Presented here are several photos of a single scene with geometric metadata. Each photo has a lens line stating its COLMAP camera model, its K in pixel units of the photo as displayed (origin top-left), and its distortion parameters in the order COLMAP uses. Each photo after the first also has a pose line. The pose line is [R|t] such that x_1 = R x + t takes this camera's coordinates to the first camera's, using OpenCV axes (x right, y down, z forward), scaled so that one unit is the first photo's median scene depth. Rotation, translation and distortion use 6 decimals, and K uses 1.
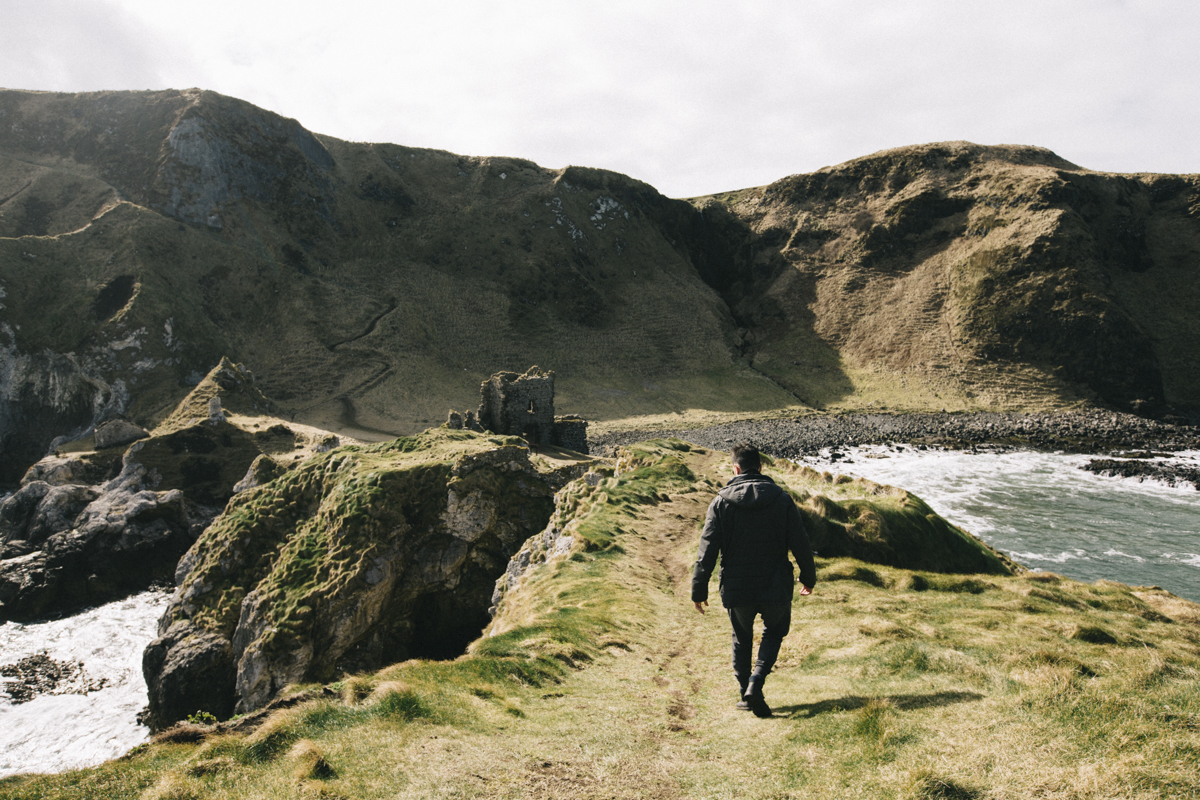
lens RADIAL K [[833.5, 0, 597.9], [0, 833.5, 401.7], [0, 0, 1]] dist [-0.044201, 0.000577]
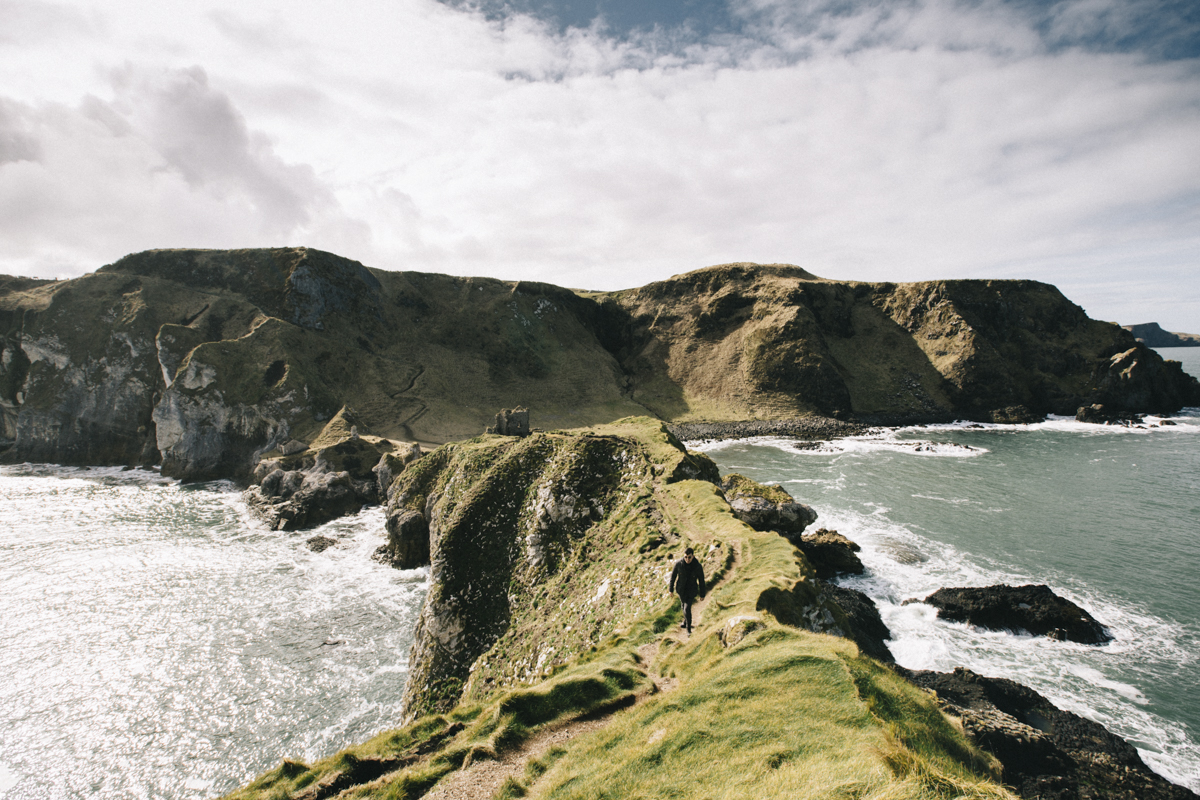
lens RADIAL K [[550.0, 0, 598.3], [0, 550.0, 401.1], [0, 0, 1]] dist [-0.001567, 0.000061]
pose [[0.993622, -0.031364, 0.108313, -0.009854], [0.035439, 0.998727, -0.035898, 0.001353], [-0.107049, 0.039507, 0.993468, -0.160471]]
